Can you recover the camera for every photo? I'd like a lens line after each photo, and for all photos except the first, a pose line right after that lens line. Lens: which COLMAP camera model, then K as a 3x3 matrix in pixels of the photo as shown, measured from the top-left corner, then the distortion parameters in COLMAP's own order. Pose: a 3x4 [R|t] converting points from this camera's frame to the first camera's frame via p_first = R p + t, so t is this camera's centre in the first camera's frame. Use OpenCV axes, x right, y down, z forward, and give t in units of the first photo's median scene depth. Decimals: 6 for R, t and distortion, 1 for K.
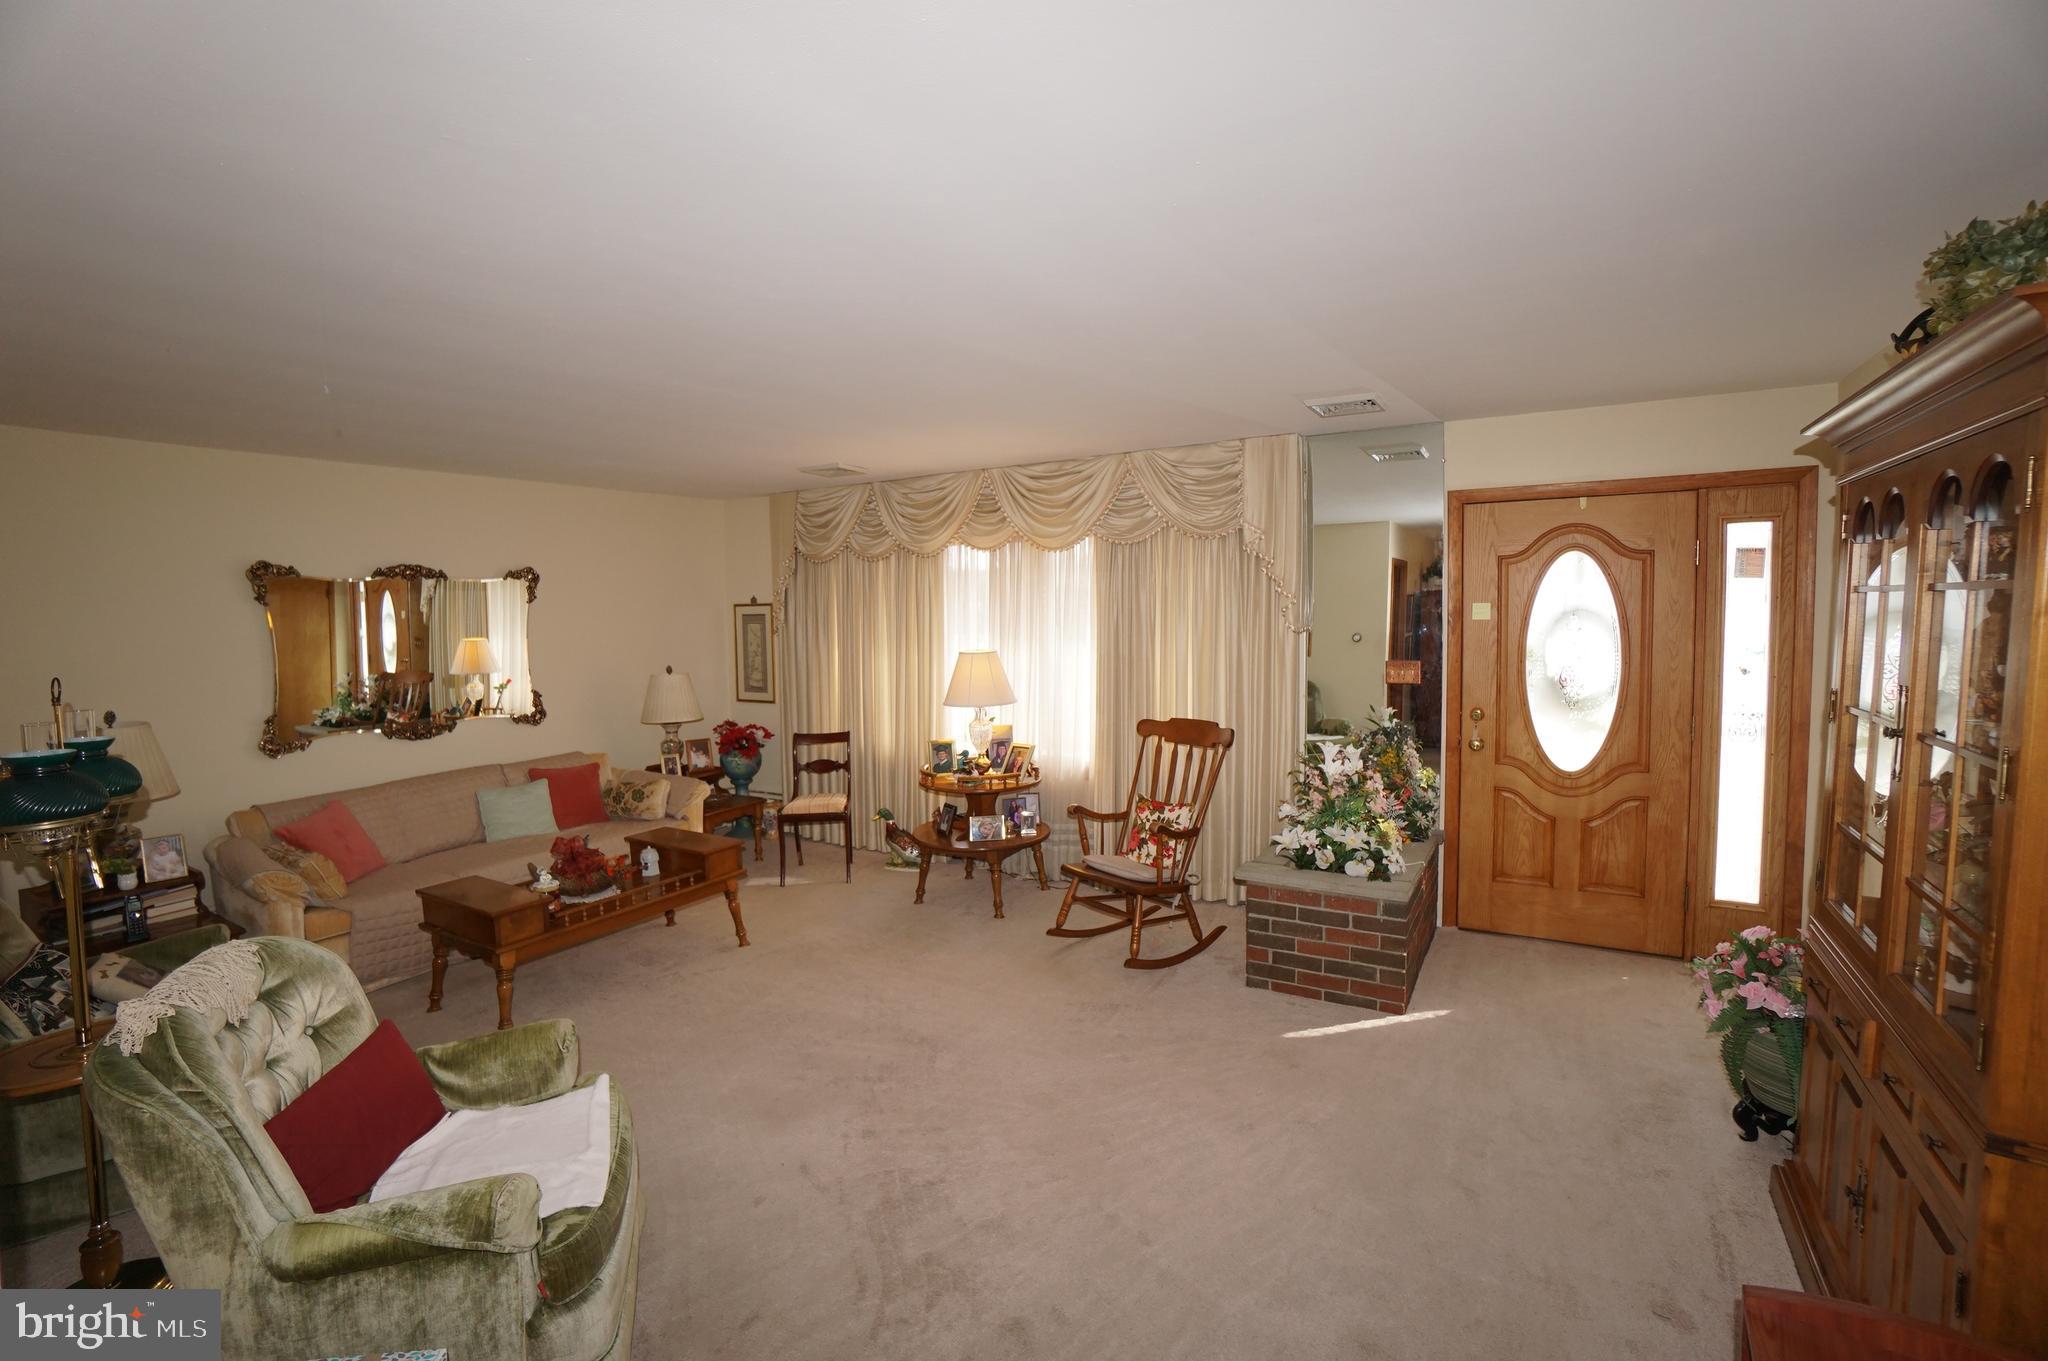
lens RADIAL K [[930.2, 0, 1021.0], [0, 930.2, 681.1], [0, 0, 1]] dist [-0.032976, 0.003157]
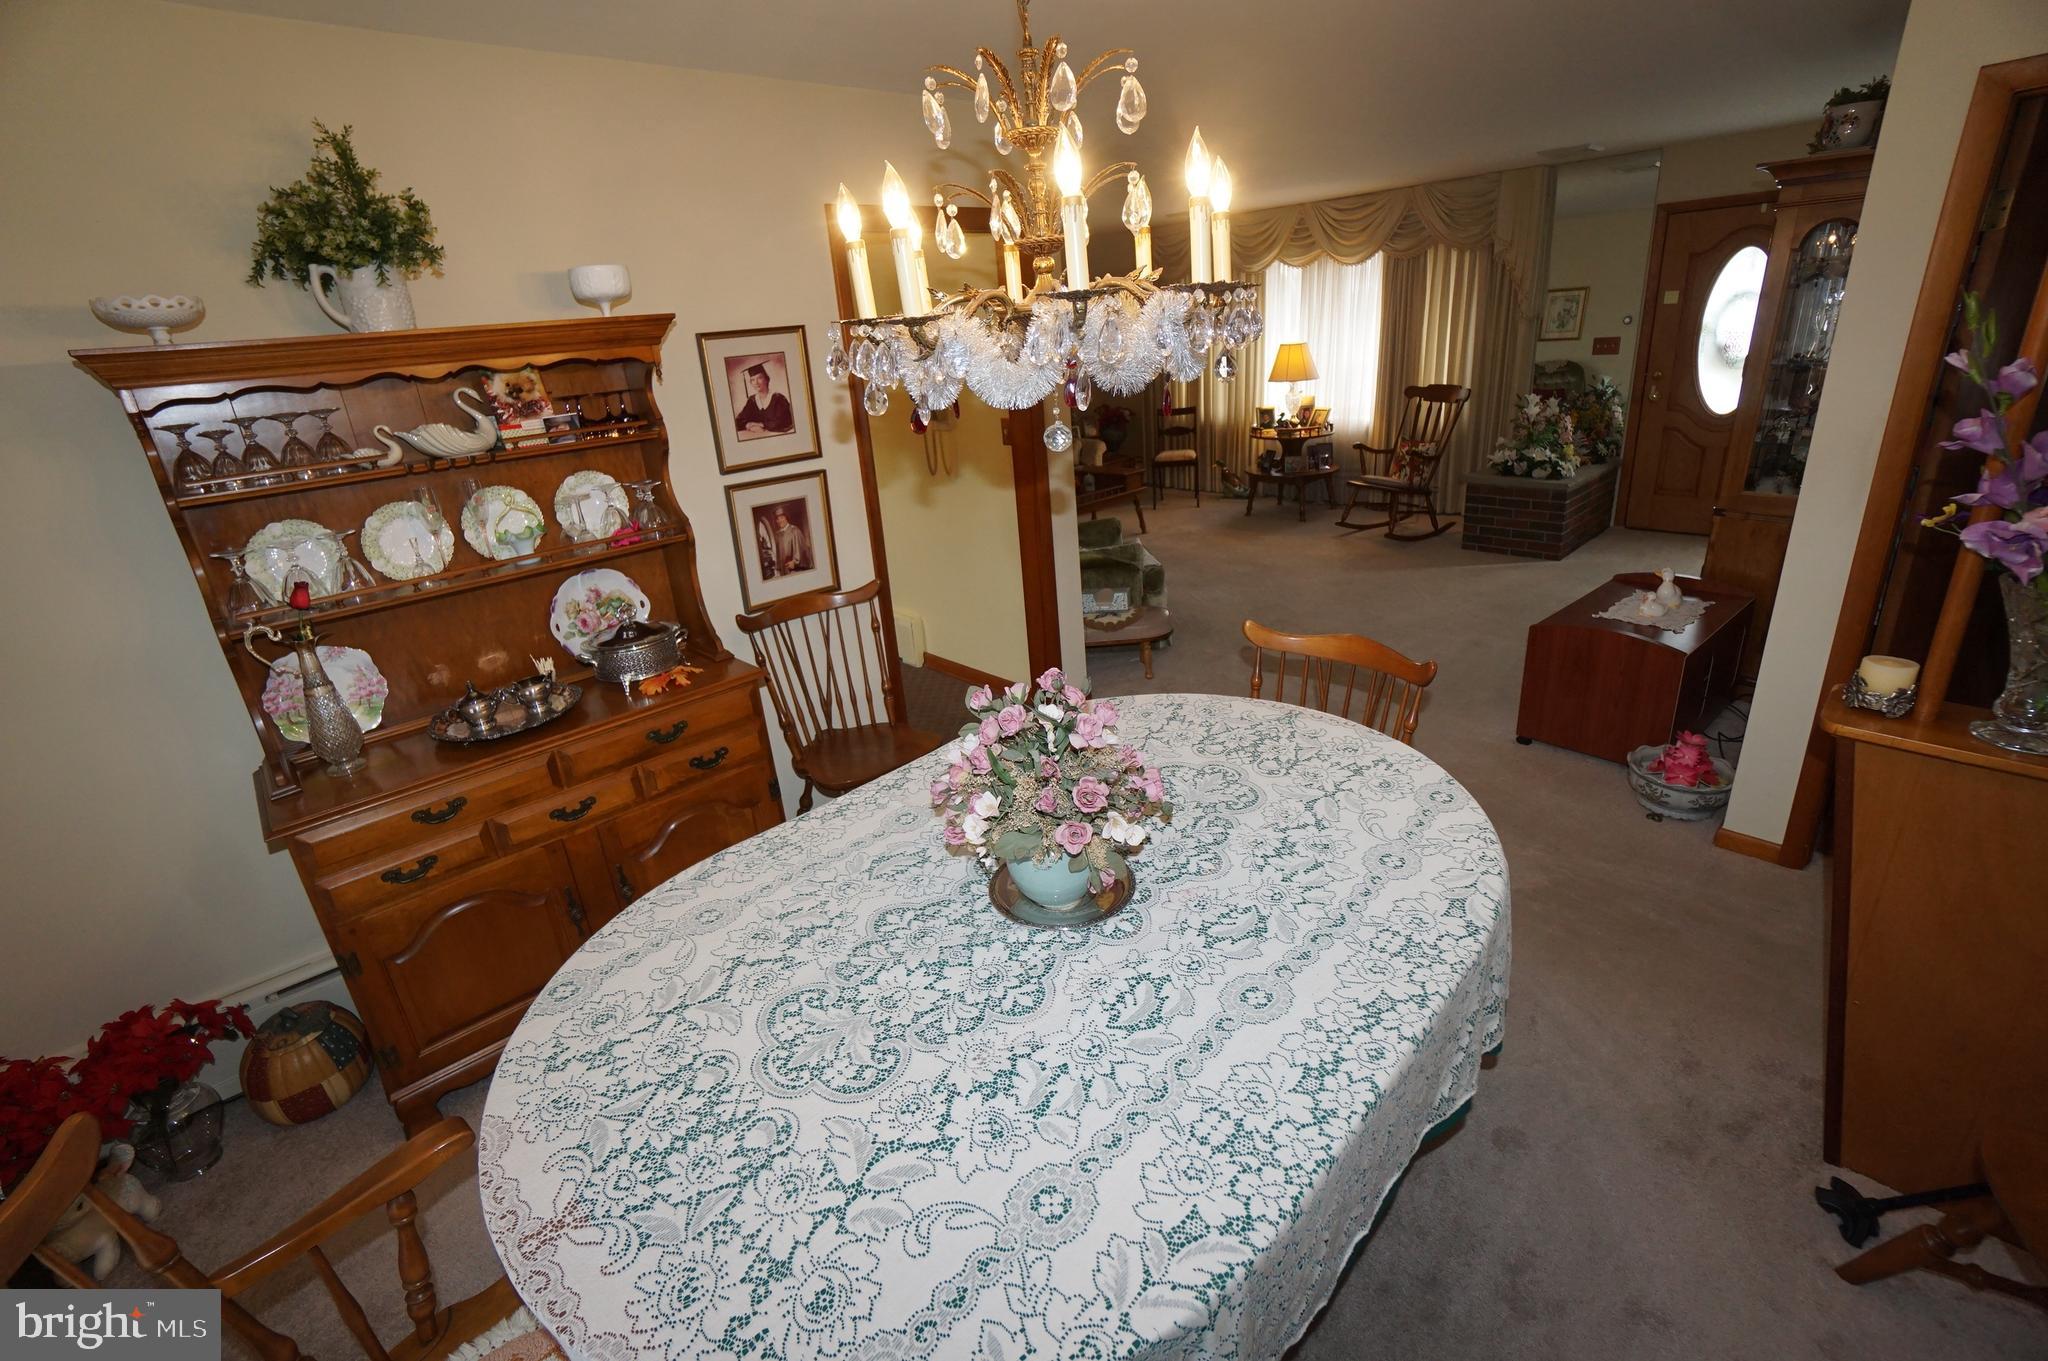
lens RADIAL K [[930.2, 0, 1040.9], [0, 930.2, 670.2], [0, 0, 1]] dist [-0.032976, 0.003157]
pose [[0.965639, 0.040712, -0.256678, -0.039906], [0.034933, 0.958358, 0.283426, 0.038757], [0.257528, -0.282654, 0.924005, -0.645102]]
